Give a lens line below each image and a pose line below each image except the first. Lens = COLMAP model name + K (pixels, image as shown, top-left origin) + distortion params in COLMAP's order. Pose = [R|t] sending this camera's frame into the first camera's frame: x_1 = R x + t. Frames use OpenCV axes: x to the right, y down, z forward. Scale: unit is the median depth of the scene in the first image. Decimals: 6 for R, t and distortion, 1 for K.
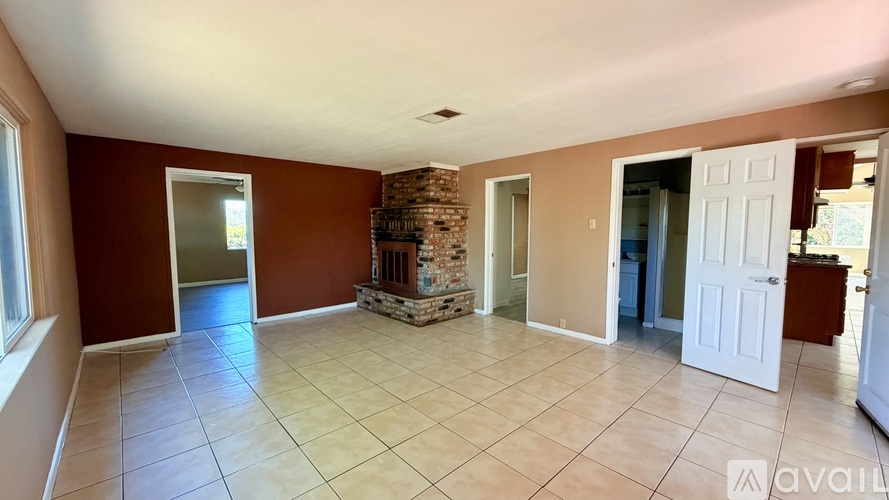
lens RADIAL K [[357.4, 0, 446.4], [0, 357.4, 250.8], [0, 0, 1]] dist [0.001317, 0.000005]
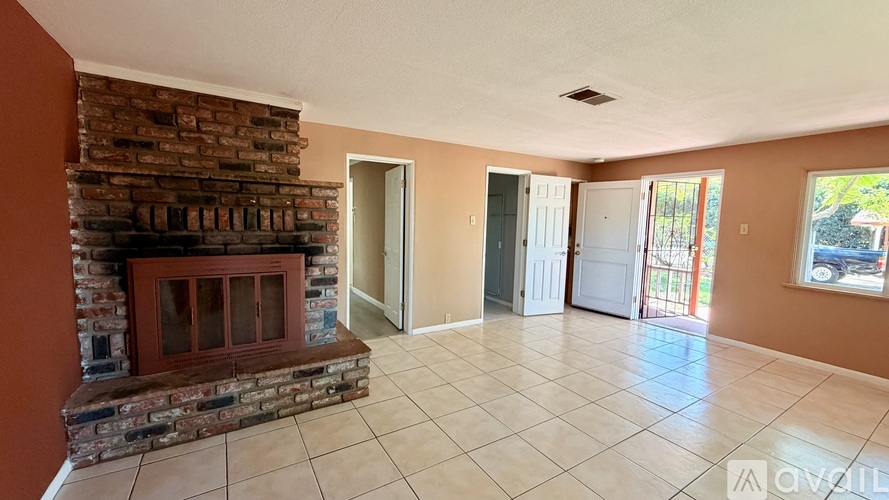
lens RADIAL K [[357.4, 0, 448.4], [0, 357.4, 249.3], [0, 0, 1]] dist [0.001317, 0.000005]
pose [[0.182553, -0.082121, 0.979760, -0.552553], [0.045602, 0.996140, 0.074998, -0.057072], [-0.982138, 0.030988, 0.185593, 0.688421]]
